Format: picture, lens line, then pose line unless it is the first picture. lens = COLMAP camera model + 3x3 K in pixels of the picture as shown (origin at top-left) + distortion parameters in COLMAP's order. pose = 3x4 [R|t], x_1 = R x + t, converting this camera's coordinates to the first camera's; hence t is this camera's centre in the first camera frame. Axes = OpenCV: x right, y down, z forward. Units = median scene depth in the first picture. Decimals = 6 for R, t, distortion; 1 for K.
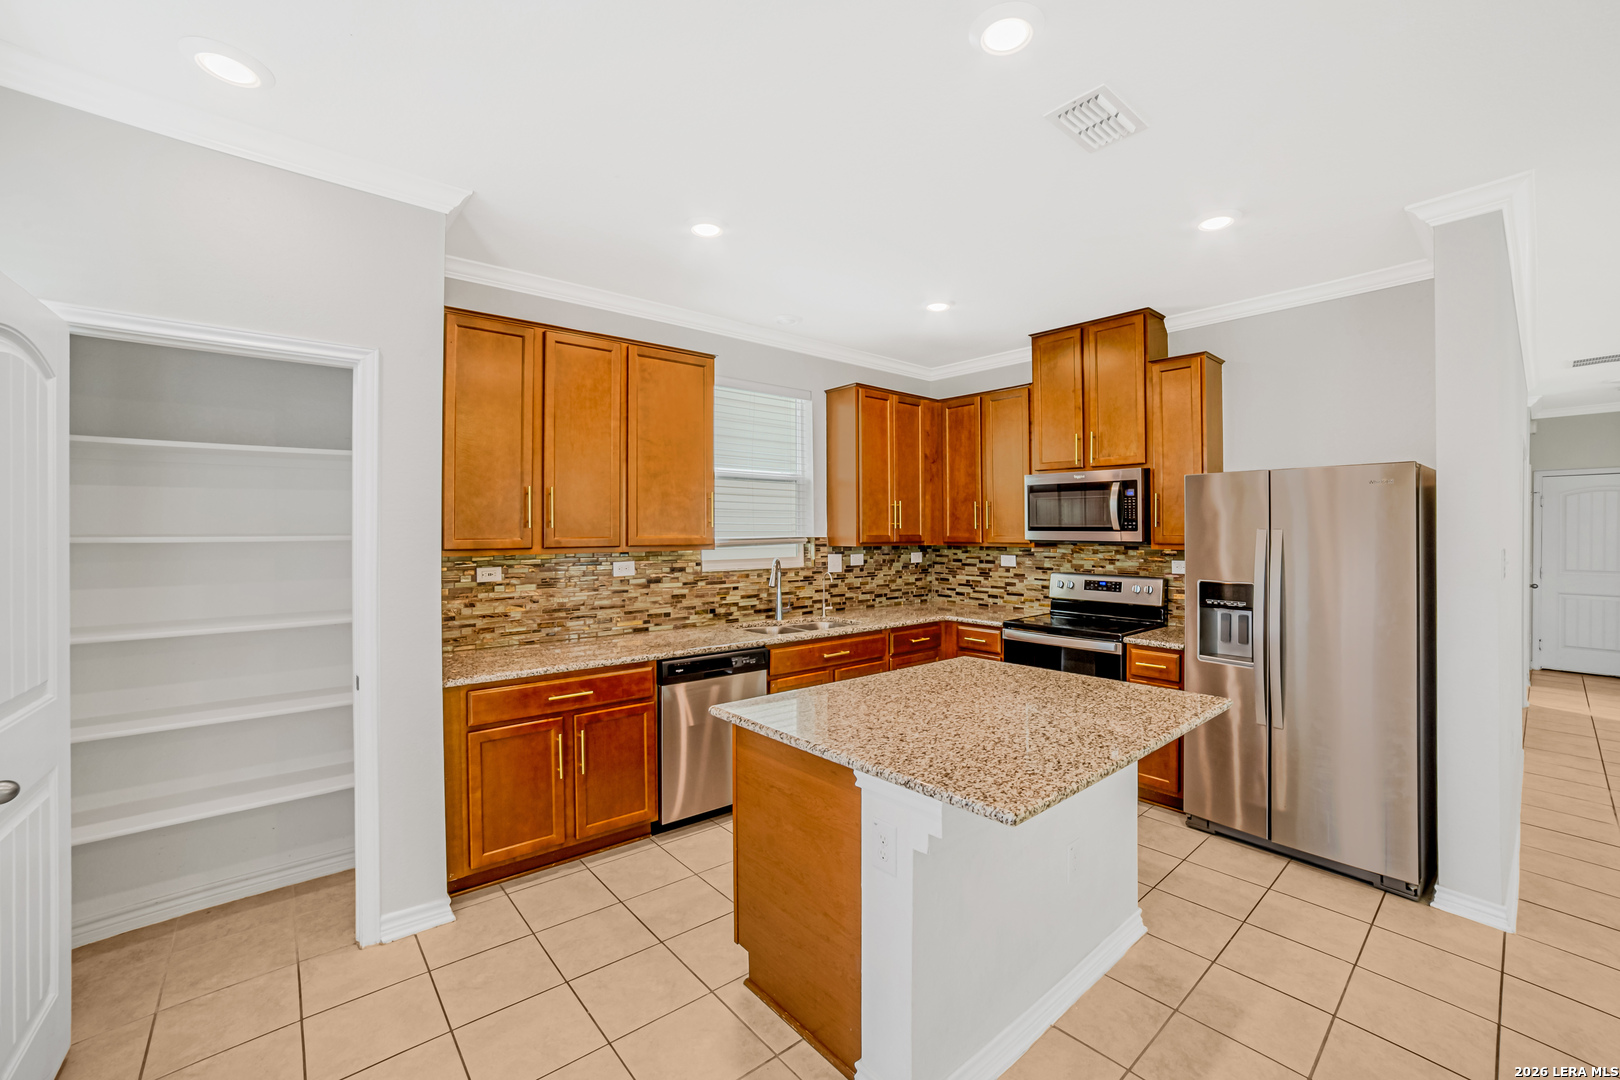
lens RADIAL K [[714.7, 0, 823.3], [0, 714.7, 529.7], [0, 0, 1]] dist [-0.012562, 0.001106]
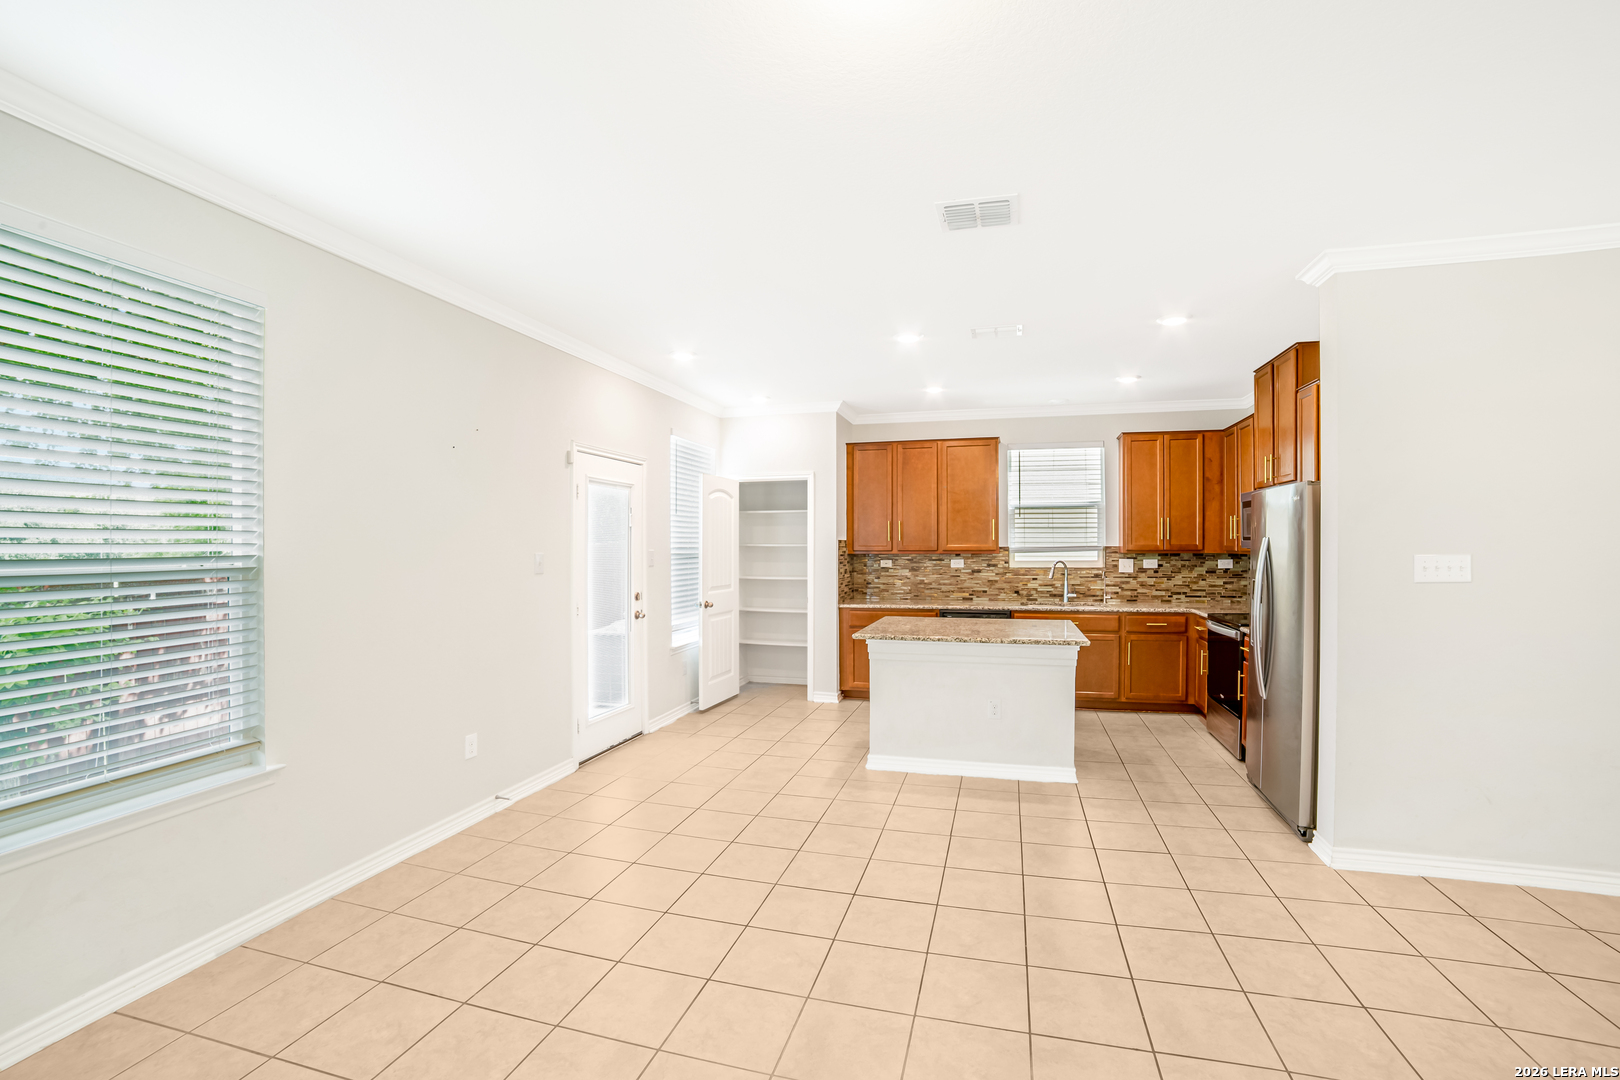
lens RADIAL K [[714.7, 0, 804.0], [0, 714.7, 540.3], [0, 0, 1]] dist [-0.012562, 0.001106]
pose [[0.553221, -0.005189, -0.833018, 0.888175], [0.004354, 0.999985, -0.003337, 0.001014], [0.833023, -0.001780, 0.553235, -0.272331]]
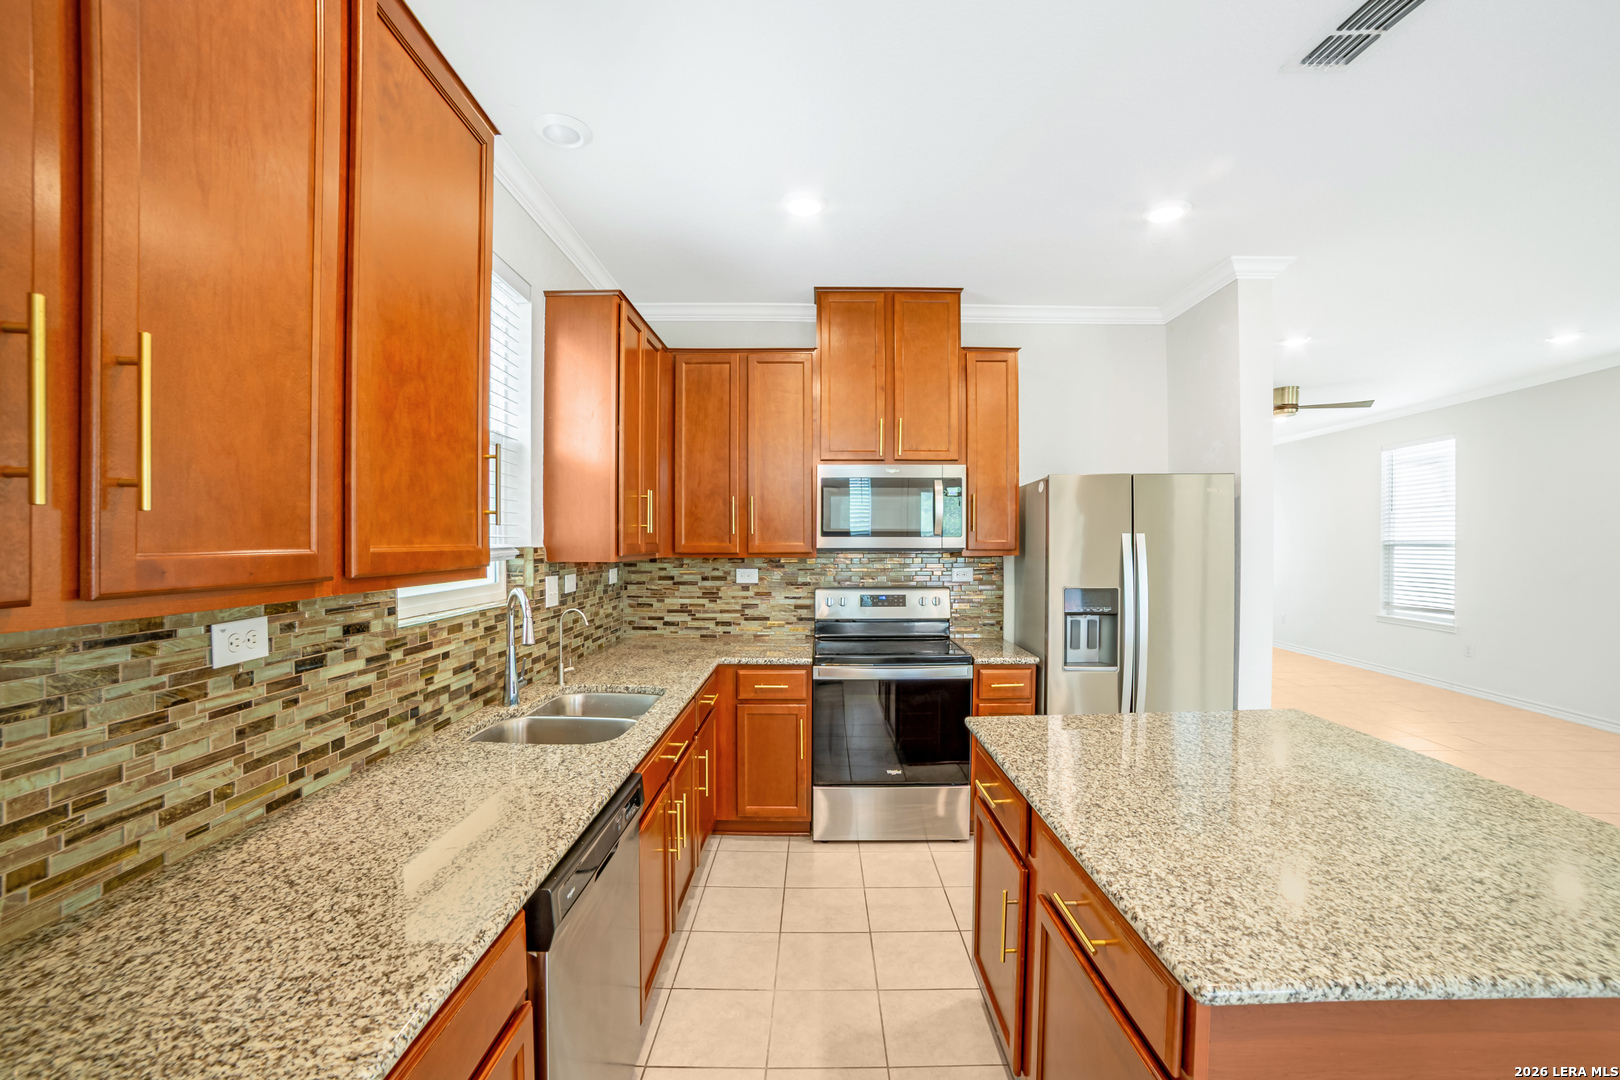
lens RADIAL K [[714.7, 0, 810.3], [0, 714.7, 545.8], [0, 0, 1]] dist [-0.012562, 0.001106]
pose [[0.657971, -0.007428, 0.753007, -0.318780], [0.001611, 0.999963, 0.008456, 0.005285], [-0.753042, -0.004351, 0.657958, 0.505257]]
